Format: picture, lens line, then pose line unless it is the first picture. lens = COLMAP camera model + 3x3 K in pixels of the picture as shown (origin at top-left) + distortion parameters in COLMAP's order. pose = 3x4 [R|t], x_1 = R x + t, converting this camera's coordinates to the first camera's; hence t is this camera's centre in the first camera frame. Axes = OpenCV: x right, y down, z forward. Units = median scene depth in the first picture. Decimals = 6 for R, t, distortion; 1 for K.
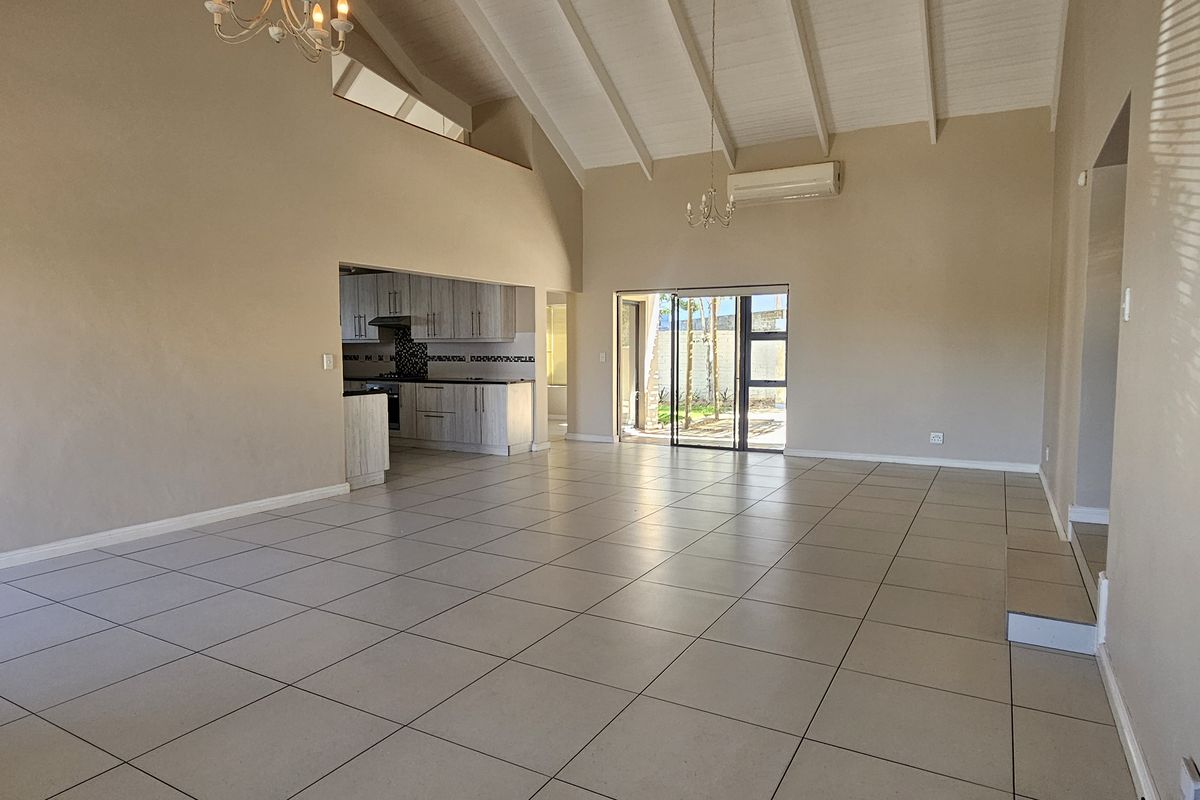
lens RADIAL K [[710.4, 0, 581.0], [0, 710.4, 403.0], [0, 0, 1]] dist [0.002786, -0.000355]
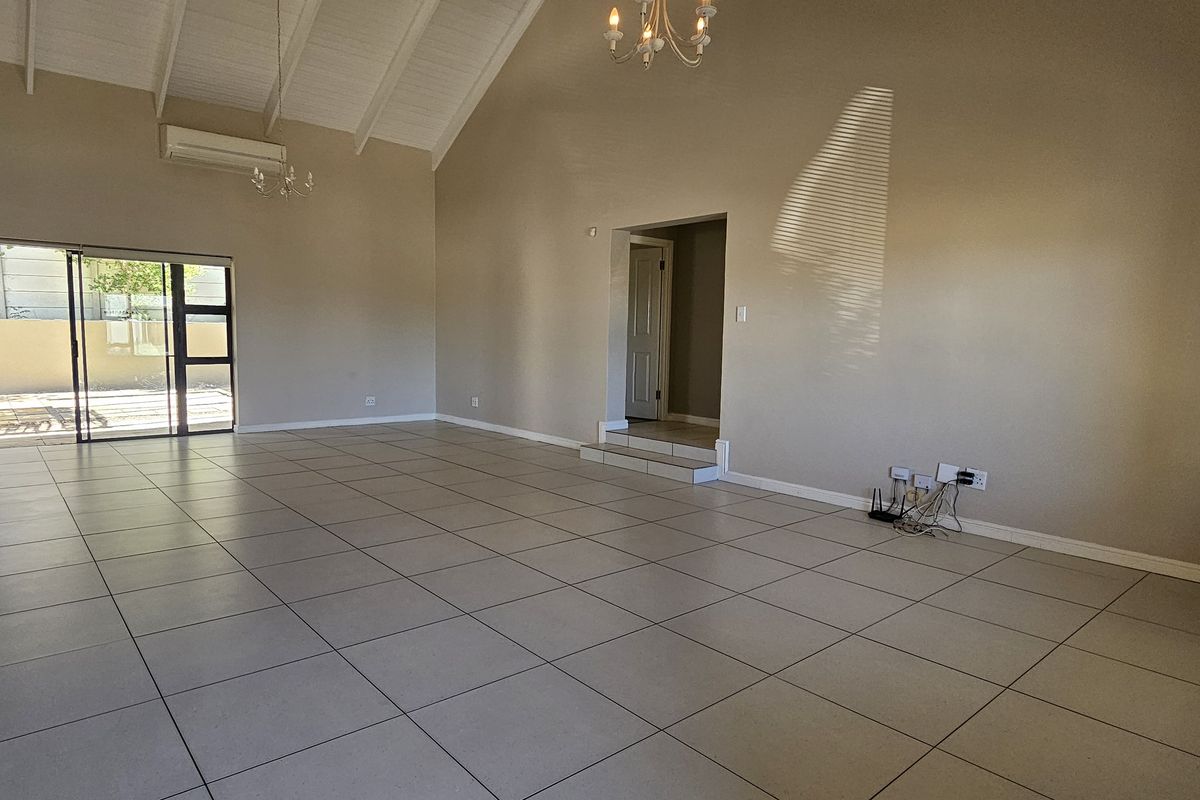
lens RADIAL K [[710.4, 0, 581.0], [0, 710.4, 403.0], [0, 0, 1]] dist [0.002786, -0.000355]
pose [[0.336745, -0.082880, 0.937941, -0.447511], [0.049701, 0.996295, 0.070192, -0.012770], [-0.940283, 0.022980, 0.339616, 0.213197]]
